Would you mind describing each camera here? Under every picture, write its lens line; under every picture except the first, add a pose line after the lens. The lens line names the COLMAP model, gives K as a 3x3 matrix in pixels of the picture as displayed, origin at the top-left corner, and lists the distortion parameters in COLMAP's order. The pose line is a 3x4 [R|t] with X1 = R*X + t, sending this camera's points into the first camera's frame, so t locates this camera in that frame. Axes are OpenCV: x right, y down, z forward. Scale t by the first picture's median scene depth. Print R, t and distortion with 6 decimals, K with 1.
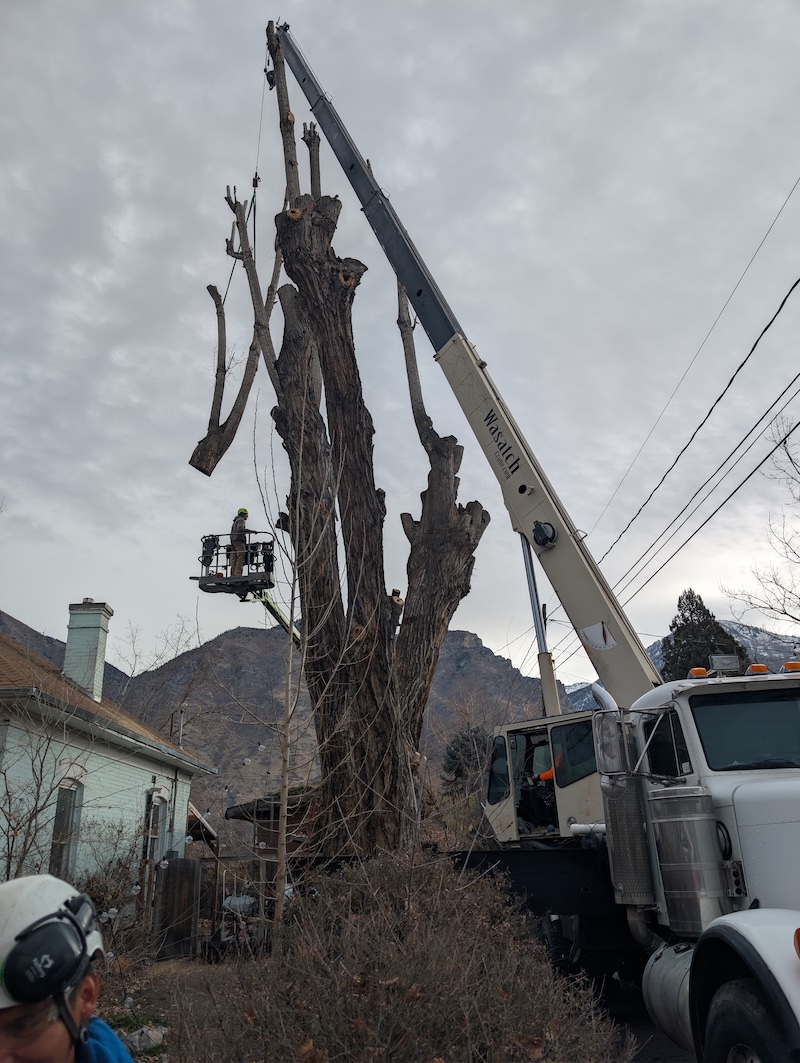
lens RADIAL K [[771.9, 0, 400.0], [0, 771.9, 531.5], [0, 0, 1]] dist [0.033477, -0.074578]
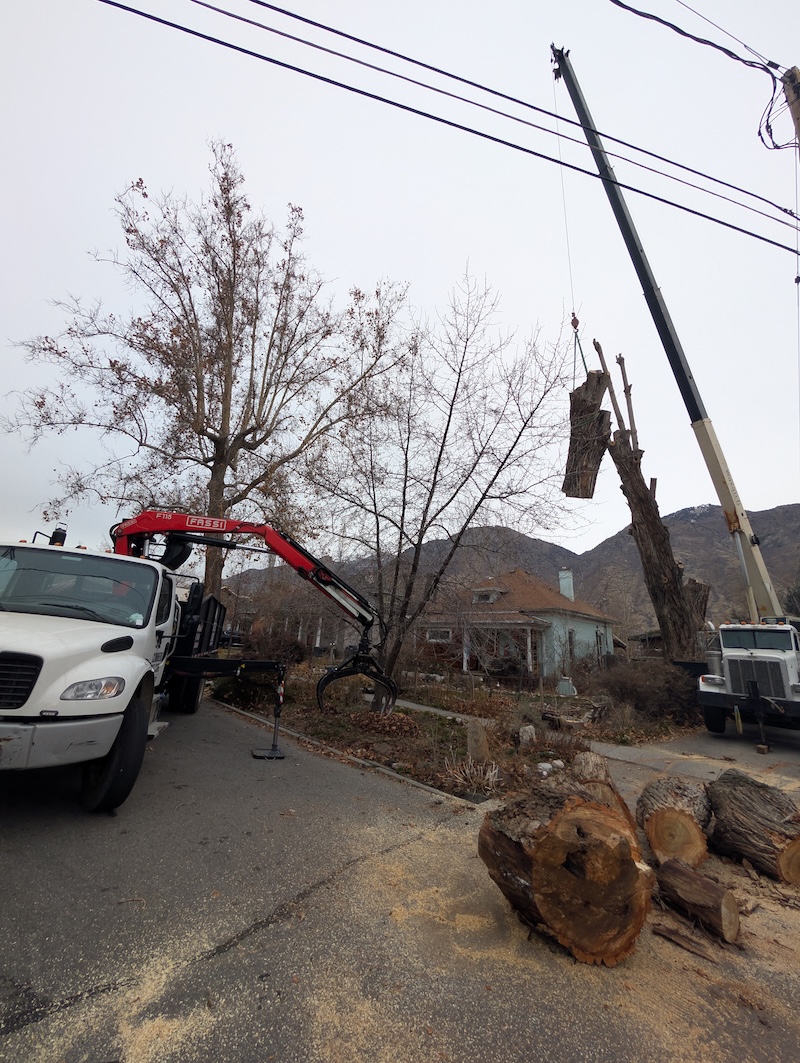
lens RADIAL K [[394.2, 0, 414.8], [0, 394.2, 524.7], [0, 0, 1]] dist [-0.007910, 0.000239]
pose [[0.741431, -0.127027, -0.658896, 0.197299], [0.191356, 0.981172, 0.026168, -0.227563], [0.643166, -0.145486, 0.751779, -0.497696]]
